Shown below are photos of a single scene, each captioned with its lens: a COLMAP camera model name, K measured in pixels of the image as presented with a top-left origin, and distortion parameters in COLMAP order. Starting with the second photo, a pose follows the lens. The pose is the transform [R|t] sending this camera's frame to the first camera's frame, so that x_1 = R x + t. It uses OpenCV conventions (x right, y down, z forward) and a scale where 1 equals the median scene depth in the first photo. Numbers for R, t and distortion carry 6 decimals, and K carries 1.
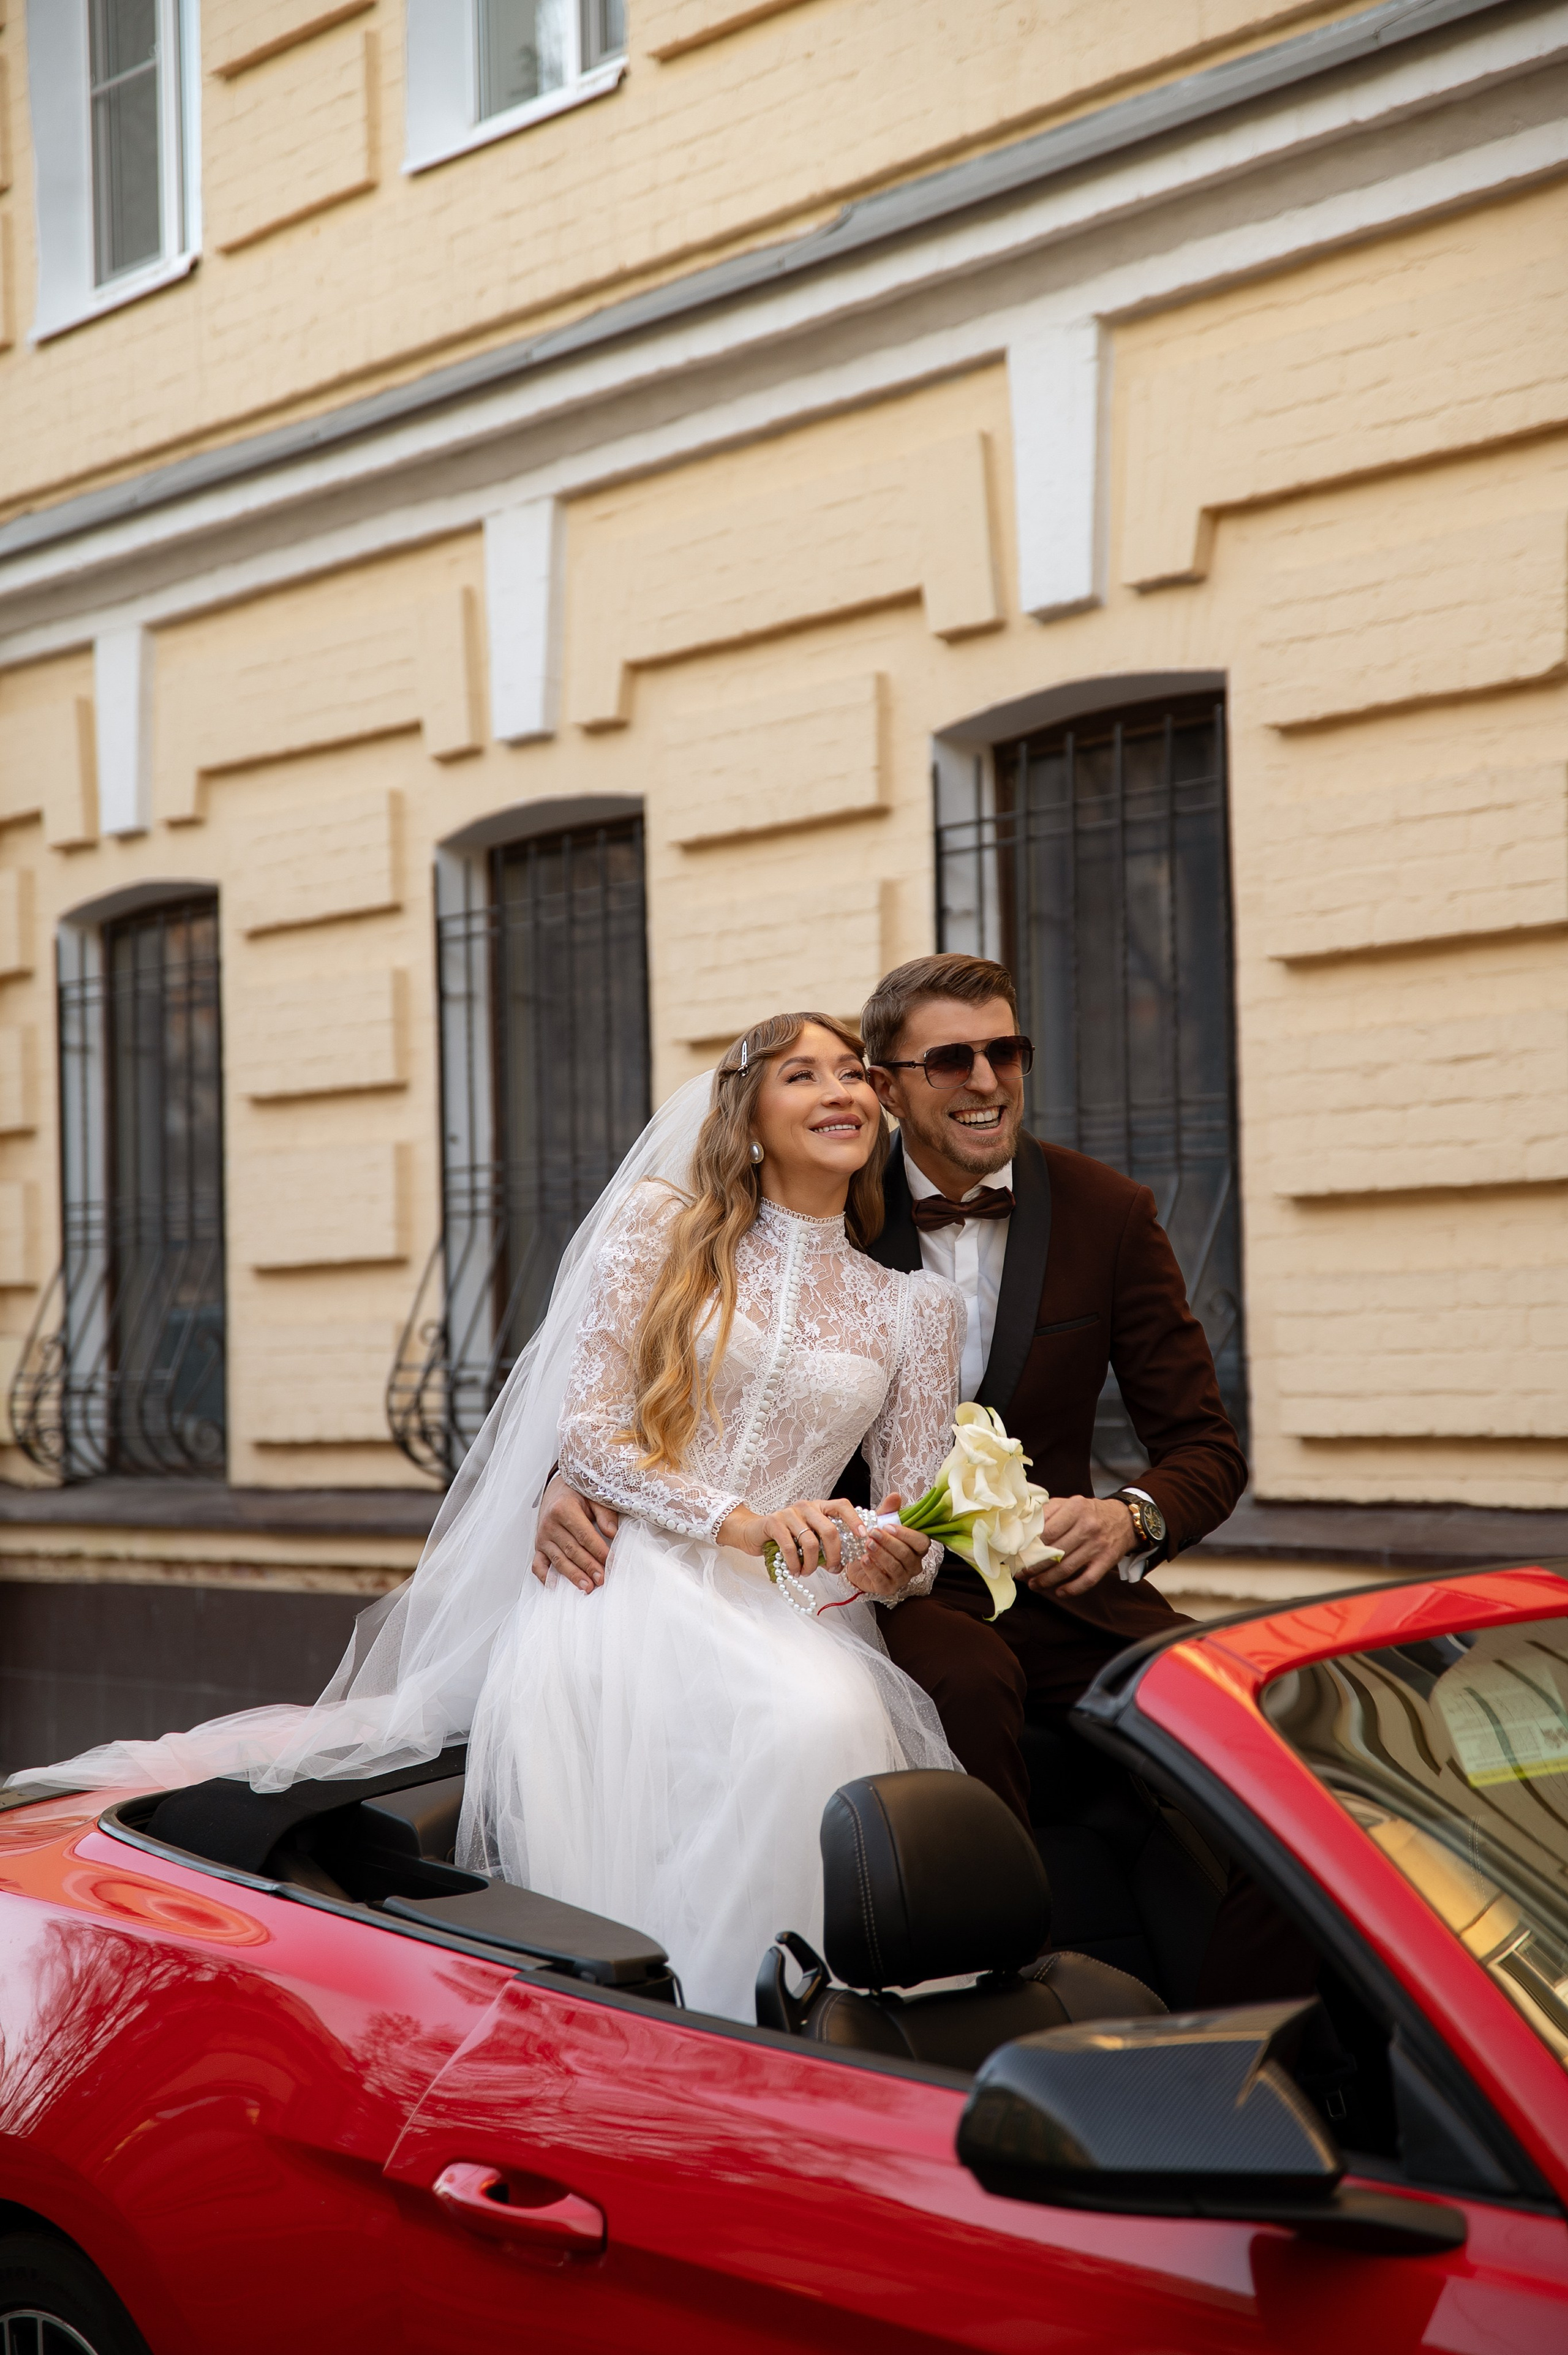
lens RADIAL K [[4440.8, 0, 781.5], [0, 4440.8, 1183.3], [0, 0, 1]] dist [0.210133, 0.320063]
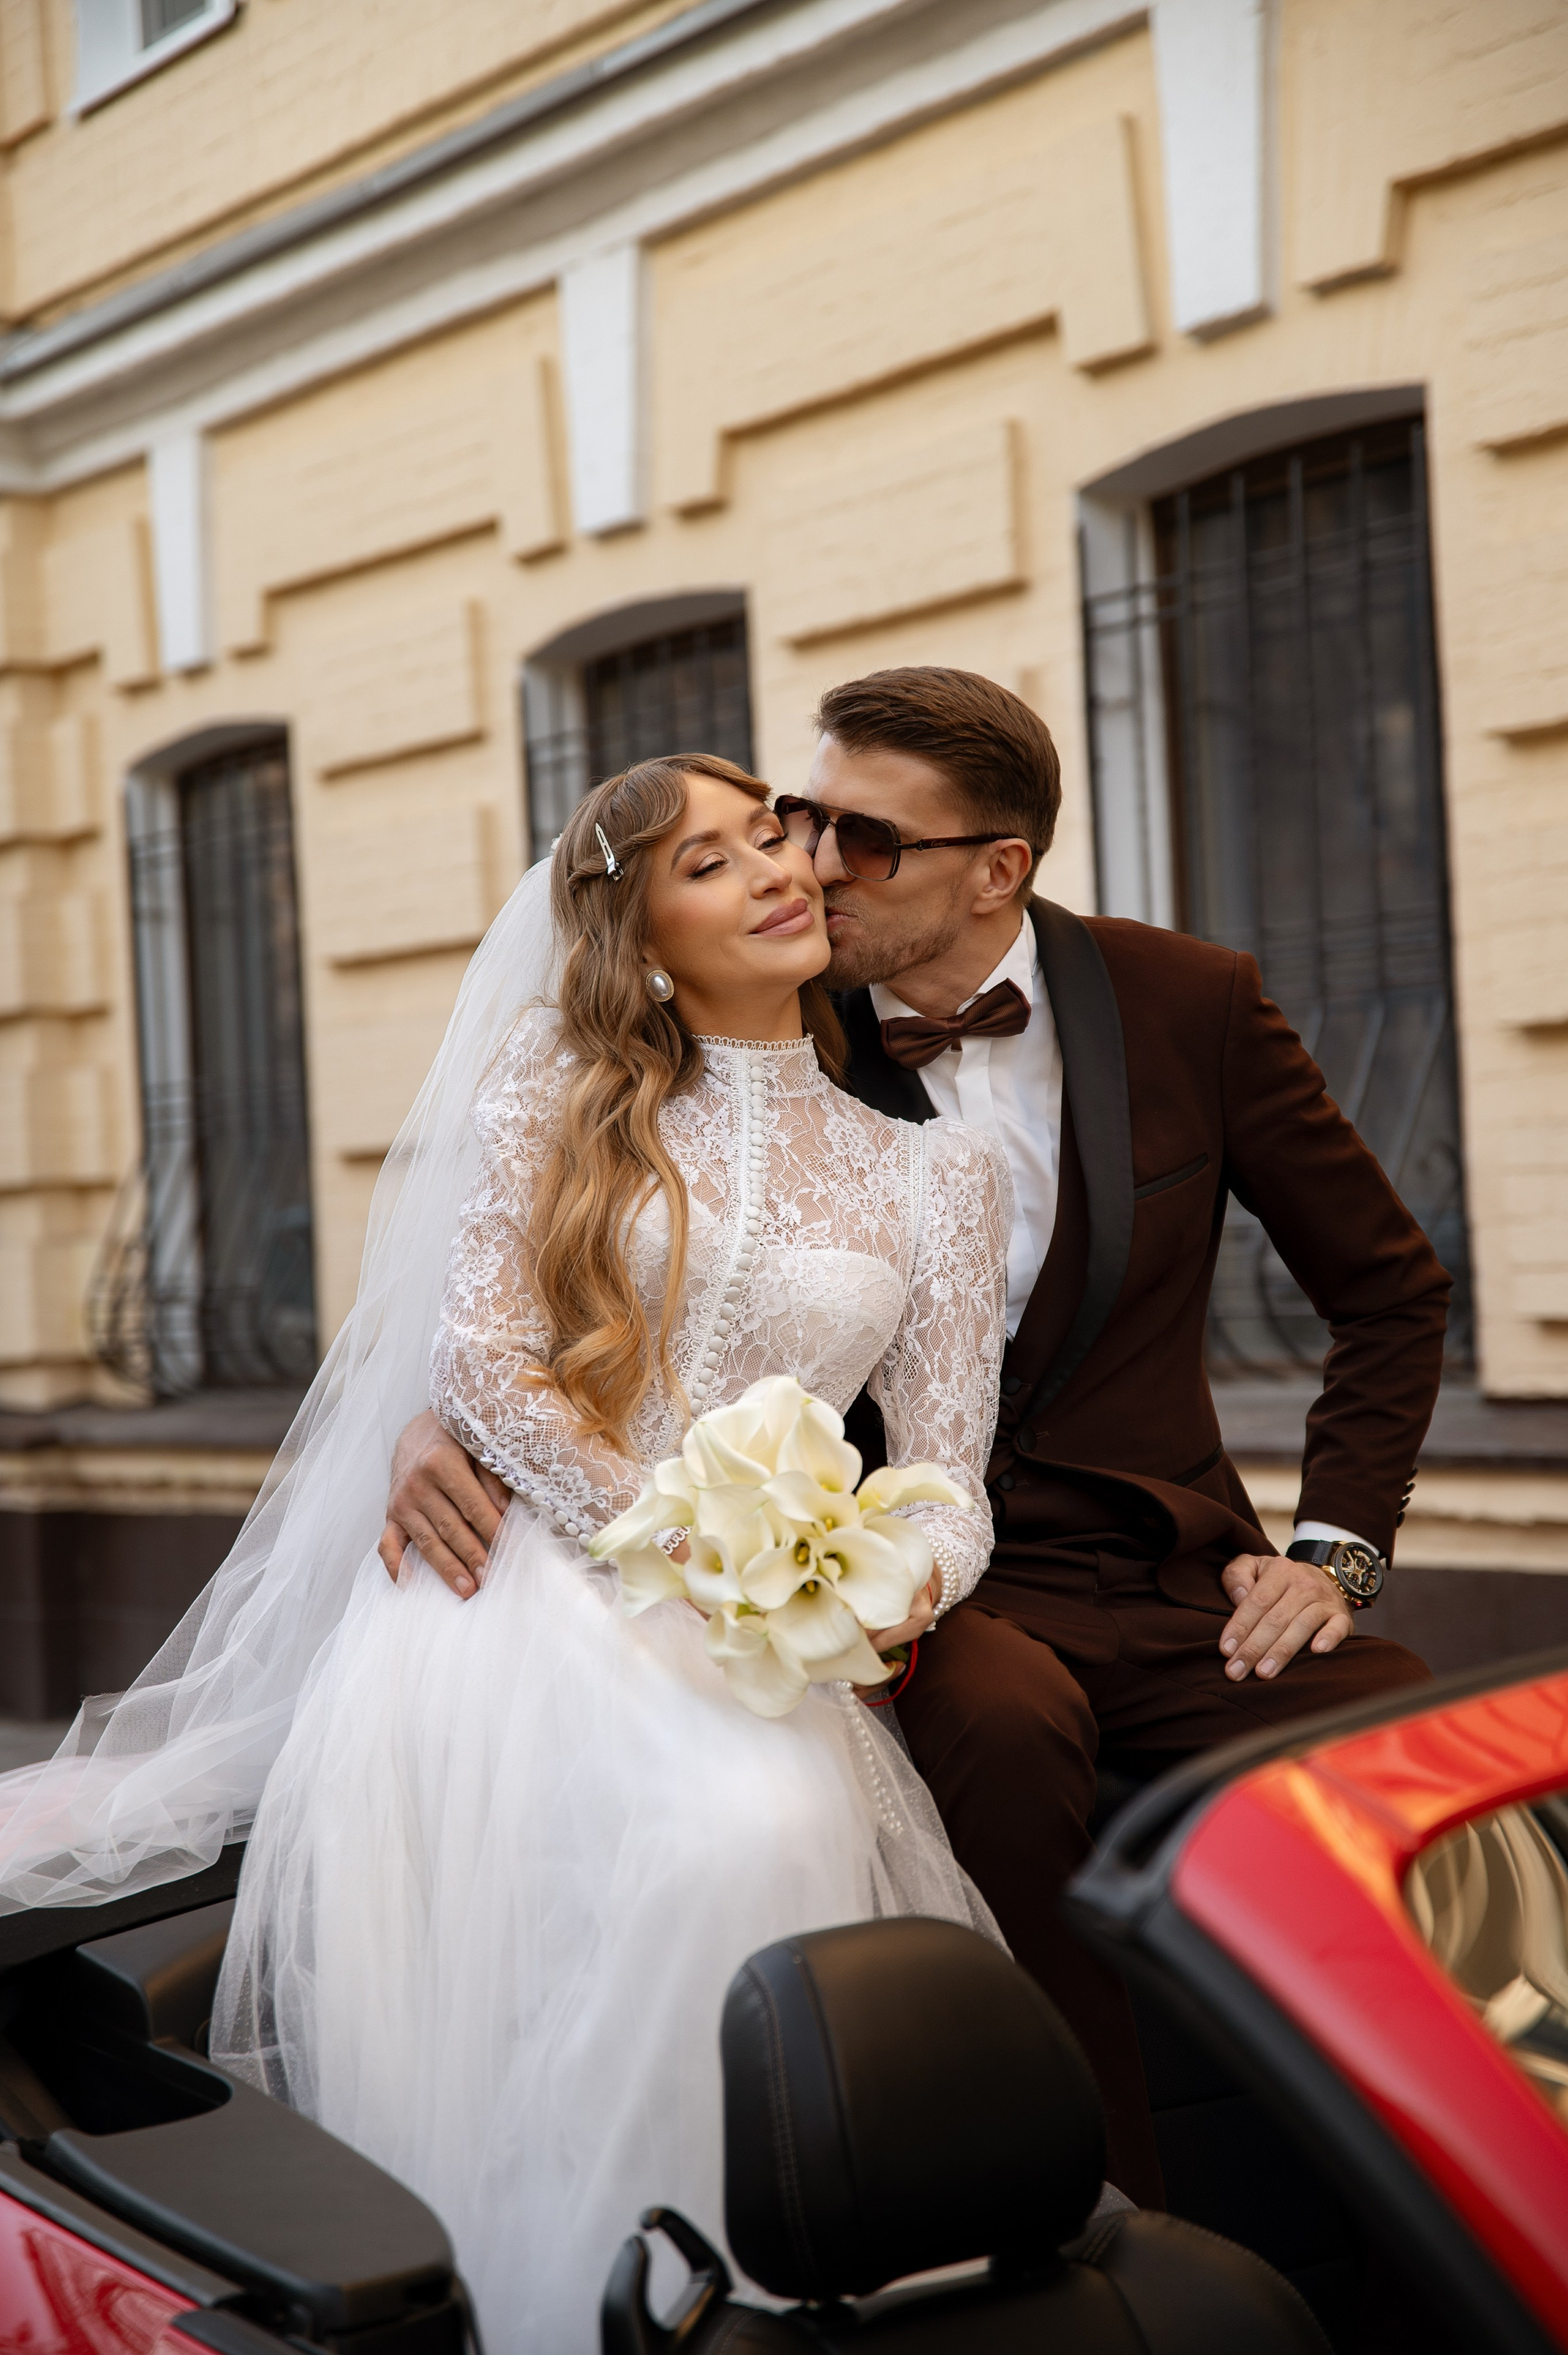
lens RADIAL K [[4440.8, 0, 781.5], [0, 4440.8, 1183.3], [0, 0, 1]] dist [0.210133, 0.320063]
pose [[0.998031, -0.029453, -0.055379, 0.021451], [0.030910, 0.999193, 0.025652, 0.005931], [0.054578, -0.027313, 0.998136, 0.156832]]
